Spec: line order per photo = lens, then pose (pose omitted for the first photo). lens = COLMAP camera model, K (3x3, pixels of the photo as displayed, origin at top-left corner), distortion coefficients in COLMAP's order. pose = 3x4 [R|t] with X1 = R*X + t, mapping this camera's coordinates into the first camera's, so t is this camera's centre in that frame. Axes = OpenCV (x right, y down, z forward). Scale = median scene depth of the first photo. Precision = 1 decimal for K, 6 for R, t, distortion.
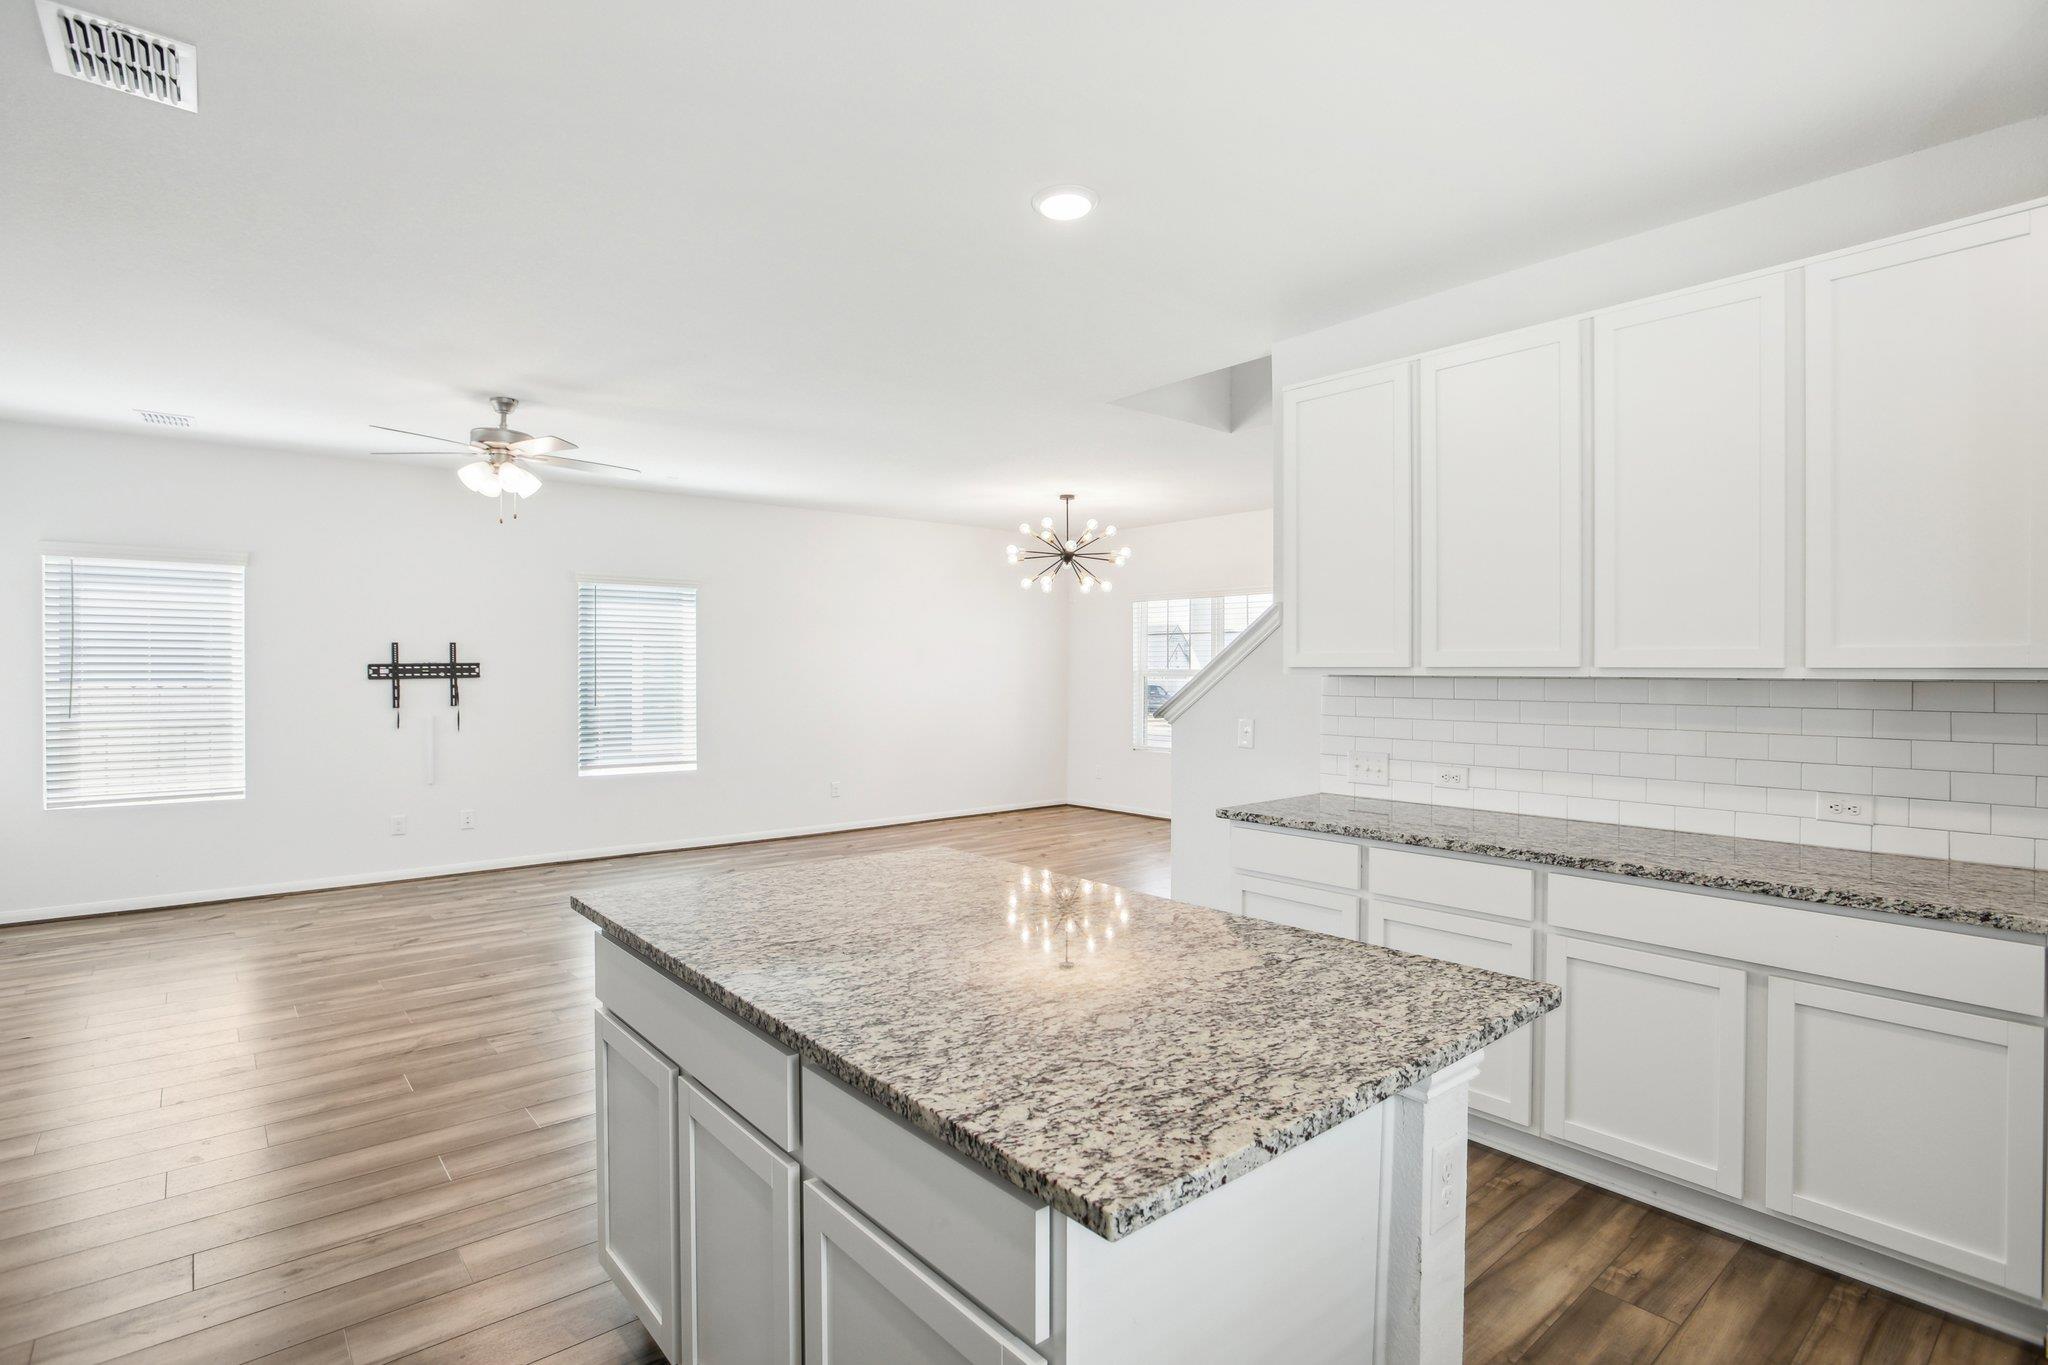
lens RADIAL K [[1042.0, 0, 1027.4], [0, 1042.0, 670.8], [0, 0, 1]] dist [-0.038265, 0.020516]
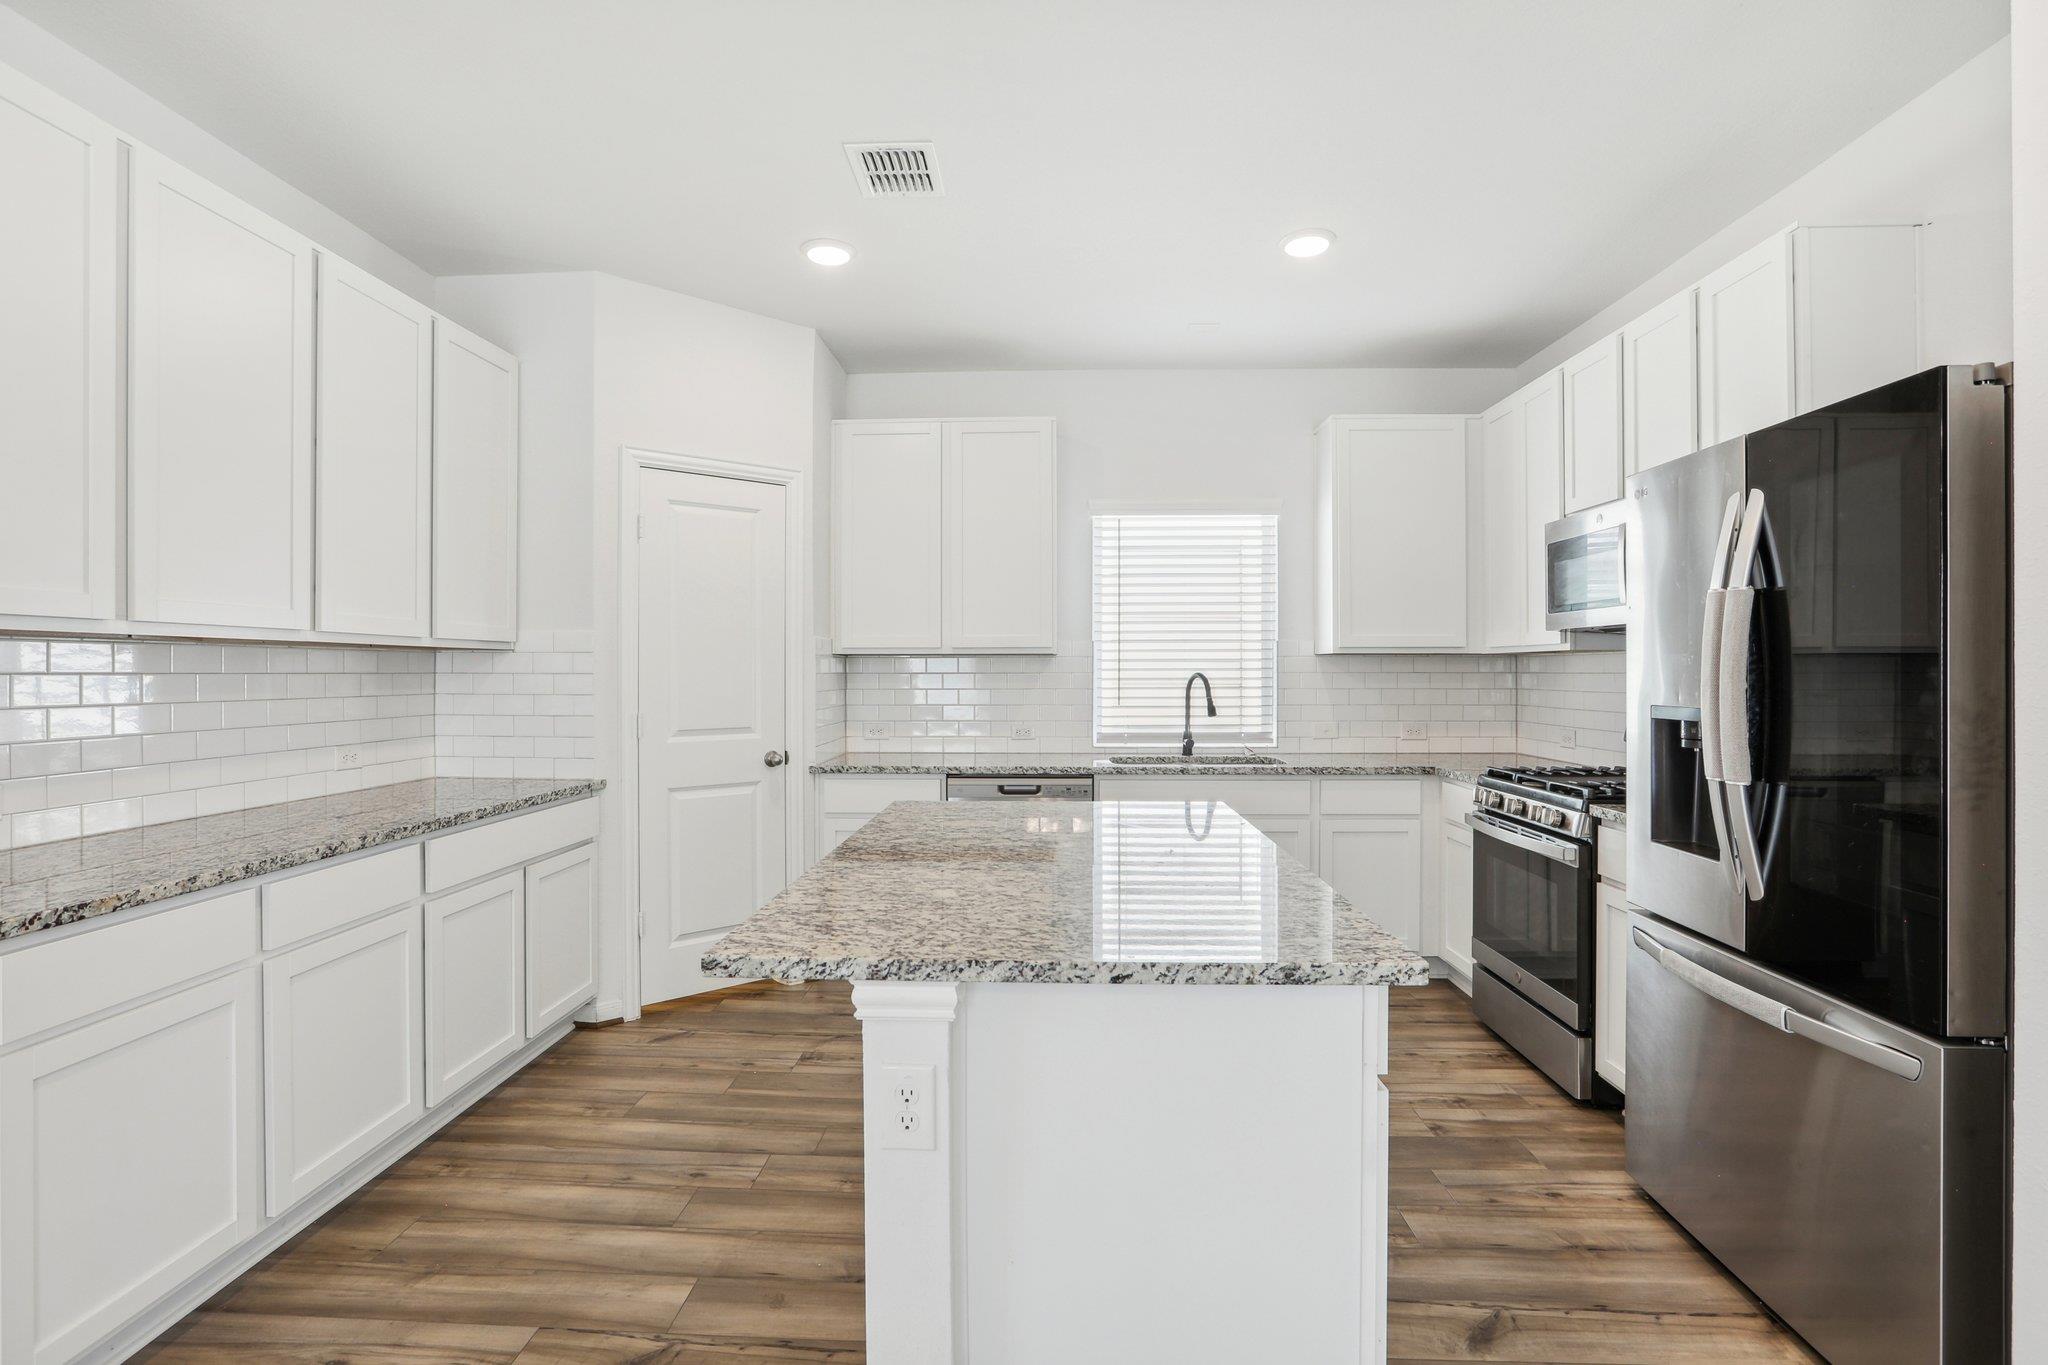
lens RADIAL K [[991.8, 0, 1017.5], [0, 991.8, 664.3], [0, 0, 1]] dist [-0.055760, 0.022828]
pose [[-0.743061, 0.006573, 0.669192, -0.243439], [0.003816, 0.999977, -0.005585, 0.016285], [-0.669213, -0.001596, -0.743069, 0.602482]]
